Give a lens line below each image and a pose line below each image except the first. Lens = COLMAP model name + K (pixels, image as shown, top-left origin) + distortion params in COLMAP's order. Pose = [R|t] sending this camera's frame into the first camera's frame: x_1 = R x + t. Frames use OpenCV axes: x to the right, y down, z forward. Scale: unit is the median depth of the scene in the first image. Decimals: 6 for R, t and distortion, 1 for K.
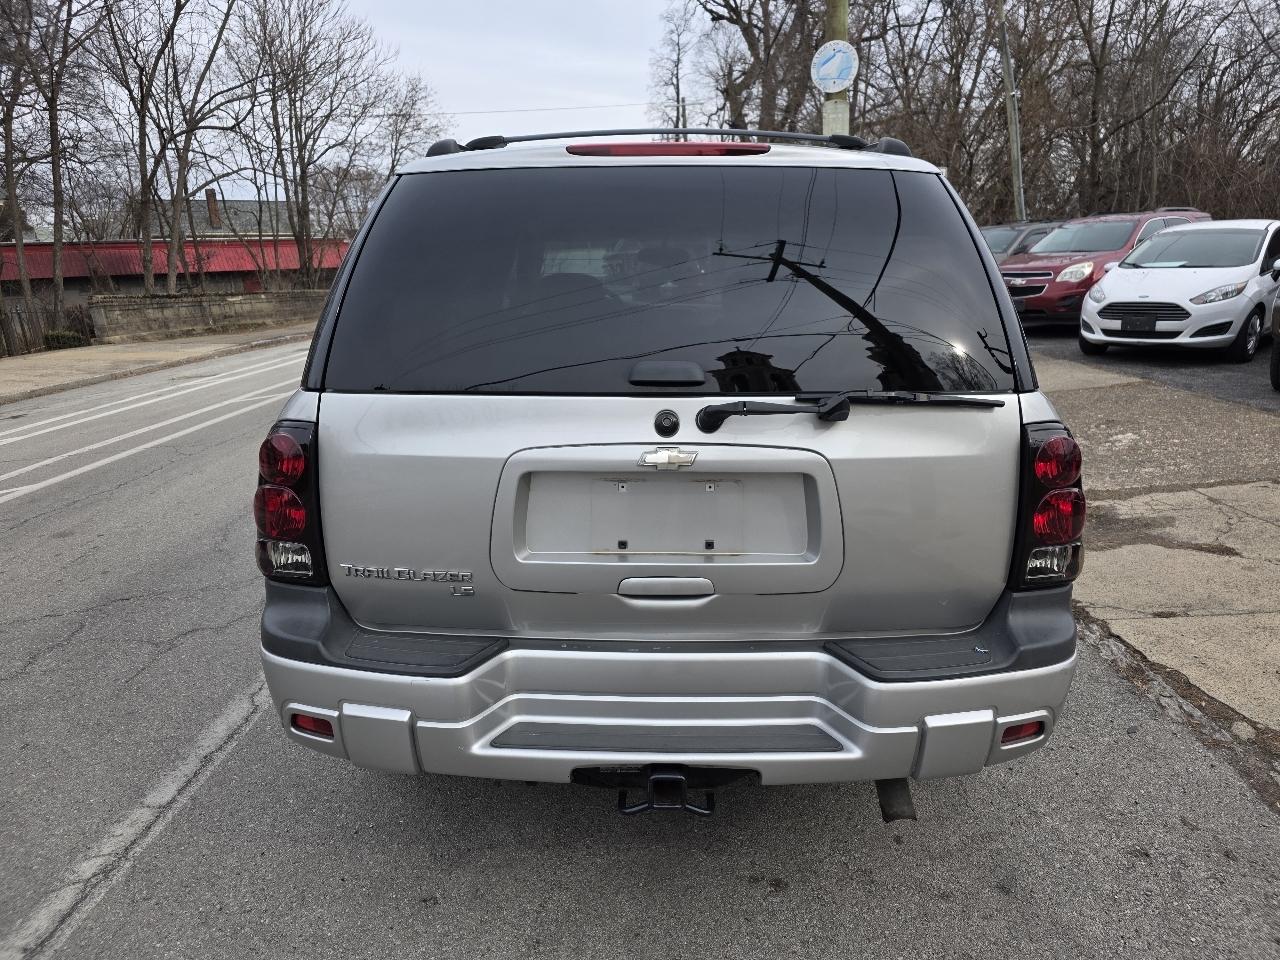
lens RADIAL K [[855.5, 0, 649.2], [0, 855.5, 496.6], [0, 0, 1]] dist [0.038601, -0.030500]
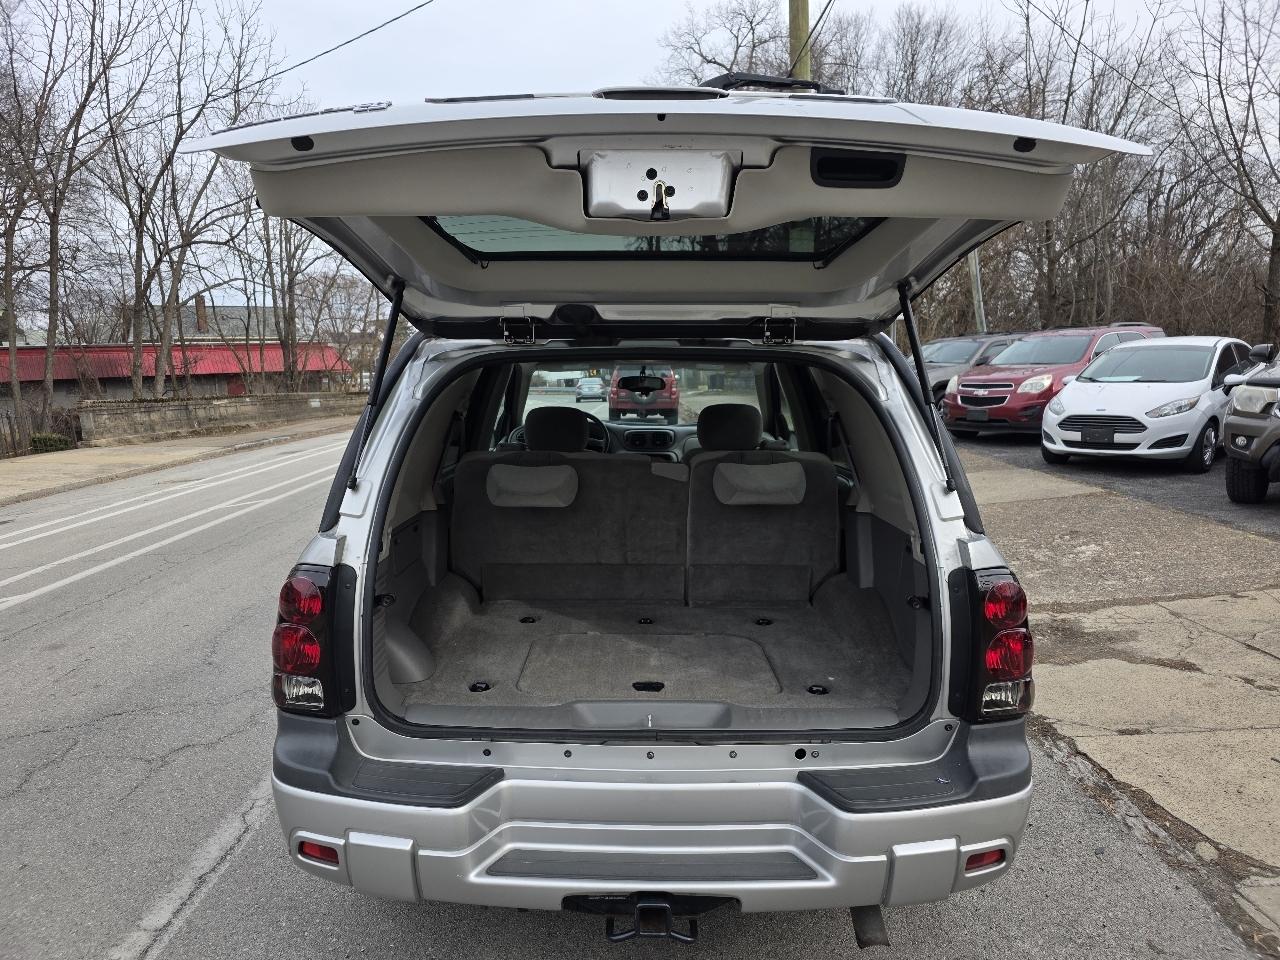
lens RADIAL K [[855.5, 0, 625.9], [0, 855.5, 503.9], [0, 0, 1]] dist [0.038601, -0.030500]
pose [[0.999995, 0.001190, 0.002756, -0.001194], [-0.000899, 0.994668, -0.103129, -0.004224], [-0.002864, 0.103126, 0.994664, -0.008259]]
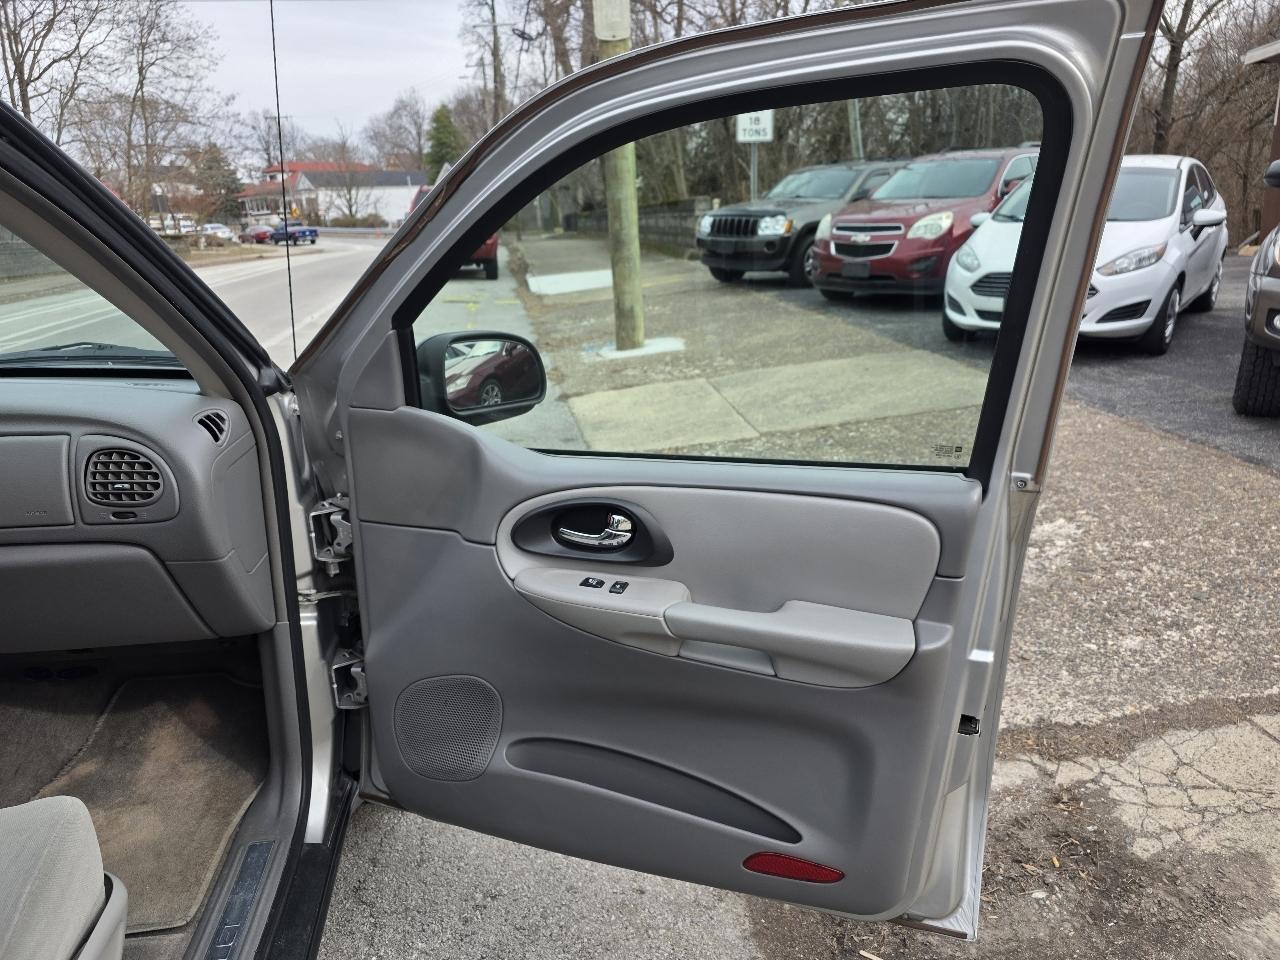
lens RADIAL K [[855.5, 0, 634.6], [0, 855.5, 506.0], [0, 0, 1]] dist [0.038601, -0.030500]
pose [[0.987375, -0.050605, 0.150101, 0.051341], [0.039870, 0.996484, 0.073686, -0.038098], [-0.153302, -0.066771, 0.985921, 0.130499]]
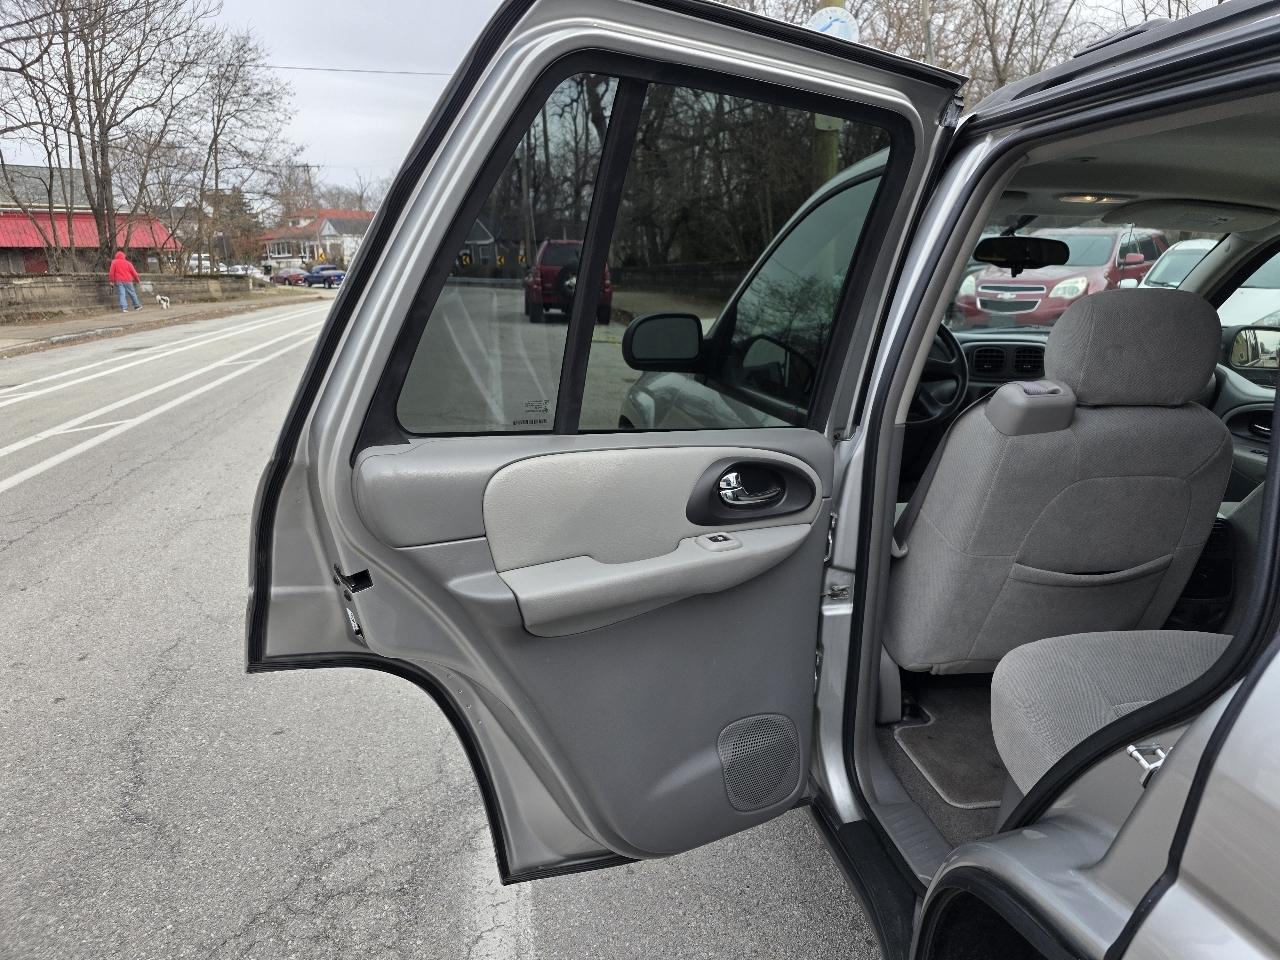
lens RADIAL K [[855.5, 0, 653.6], [0, 855.5, 495.0], [0, 0, 1]] dist [0.038601, -0.030500]
pose [[0.981627, -0.014311, 0.190270, -0.057877], [0.013978, 0.999898, 0.003092, -0.023534], [-0.190295, -0.000375, 0.981727, 0.088899]]
